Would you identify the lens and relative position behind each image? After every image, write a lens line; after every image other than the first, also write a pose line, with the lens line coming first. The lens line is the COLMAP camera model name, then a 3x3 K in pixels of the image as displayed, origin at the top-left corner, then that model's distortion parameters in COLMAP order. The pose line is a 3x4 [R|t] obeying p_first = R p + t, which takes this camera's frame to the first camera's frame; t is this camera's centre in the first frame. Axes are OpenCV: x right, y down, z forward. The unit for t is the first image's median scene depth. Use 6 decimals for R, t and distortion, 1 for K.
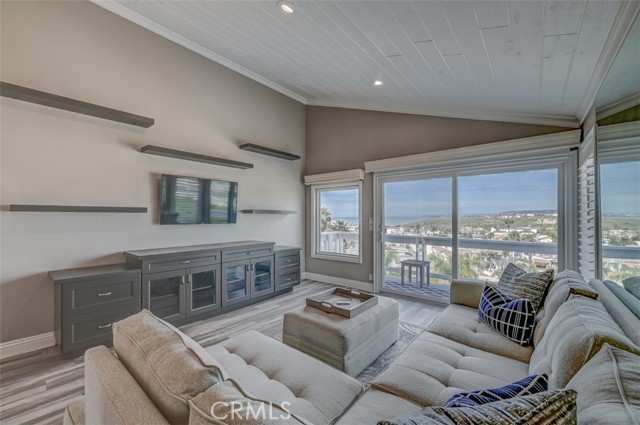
lens RADIAL K [[262.3, 0, 318.4], [0, 262.3, 214.8], [0, 0, 1]] dist [-0.000133, -0.000062]
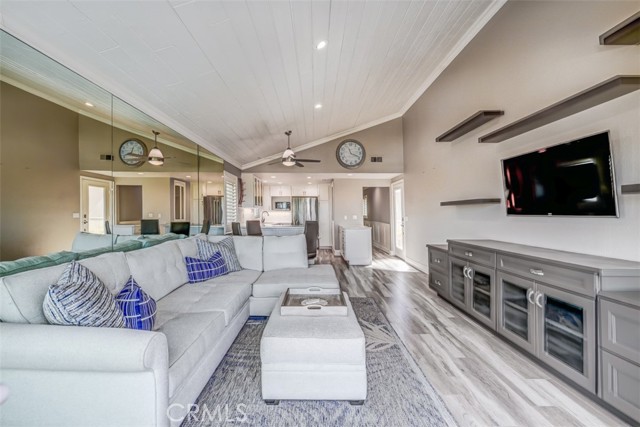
lens RADIAL K [[265.6, 0, 320.4], [0, 265.6, 212.3], [0, 0, 1]] dist [-0.000575, -0.000175]
pose [[-0.753447, -0.003344, -0.657500, 0.381108], [-0.000462, 0.999990, -0.004558, 0.021082], [0.657508, -0.003130, -0.753441, 0.977074]]
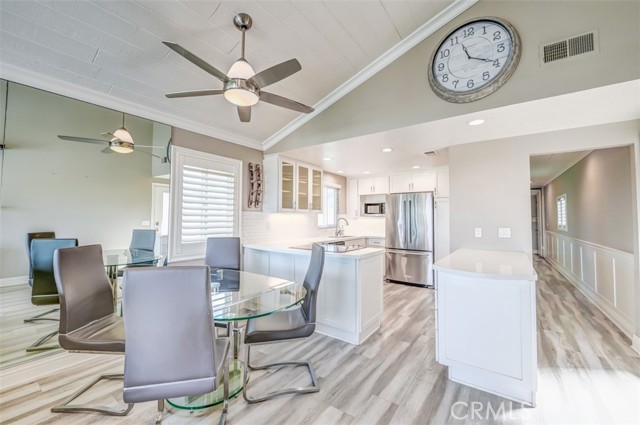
lens RADIAL K [[260.5, 0, 320.0], [0, 260.5, 212.5], [0, 0, 1]] dist [-0.002369, -0.000314]
pose [[-0.997076, -0.004047, -0.076314, -0.441032], [-0.002058, 0.999657, -0.026127, 0.010144], [0.076394, -0.025894, -0.996741, 0.423706]]
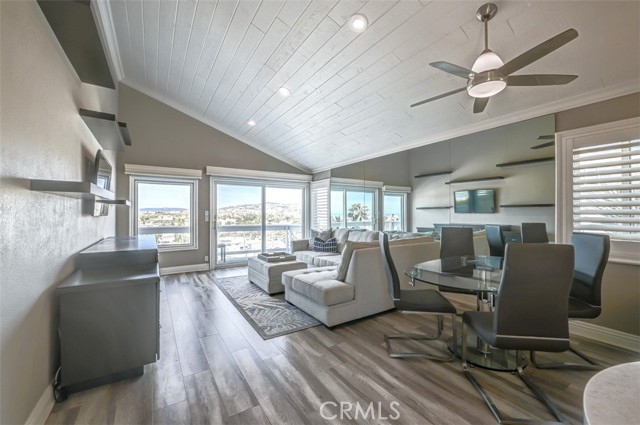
lens RADIAL K [[265.6, 0, 320.4], [0, 265.6, 211.3], [0, 0, 1]] dist [-0.000575, -0.000175]
pose [[0.307485, 0.009701, 0.951503, -0.884148], [-0.006786, 0.999945, -0.008001, 0.019991], [-0.951529, -0.003997, 0.307534, 0.107496]]
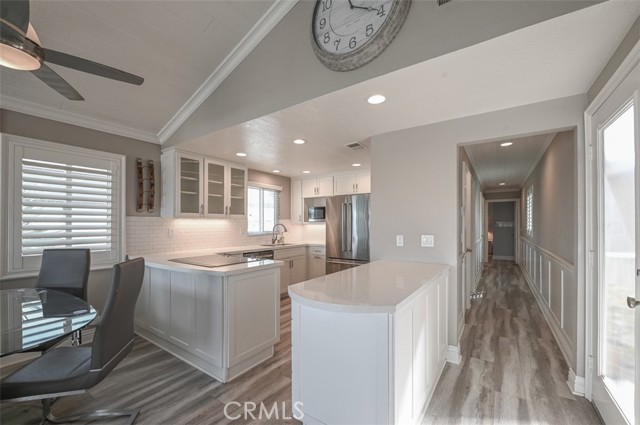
lens RADIAL K [[263.8, 0, 313.9], [0, 263.8, 227.3], [0, 0, 1]] dist [-0.001482, -0.000265]
pose [[-0.996588, 0.003159, -0.082477, -0.706861], [0.002429, 0.999957, 0.008947, 0.009272], [0.082502, 0.008716, -0.996553, 0.315720]]
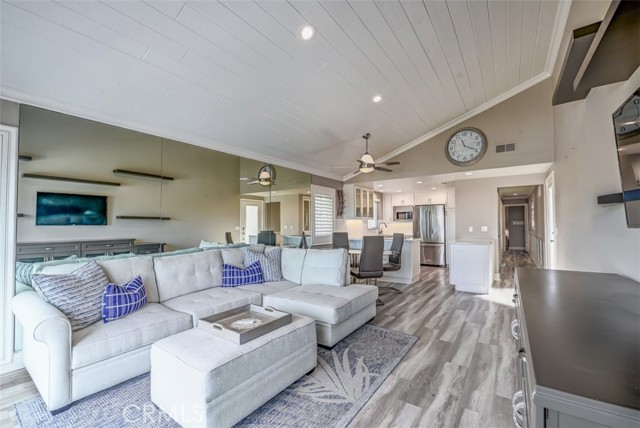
lens RADIAL K [[274.5, 0, 329.3], [0, 274.5, 223.1], [0, 0, 1]] dist [0.000968, 0.000134]
pose [[-0.994023, 0.006797, -0.108955, -0.044558], [0.007812, 0.999930, -0.008893, 0.022389], [0.108887, -0.009691, -0.994007, 1.083415]]
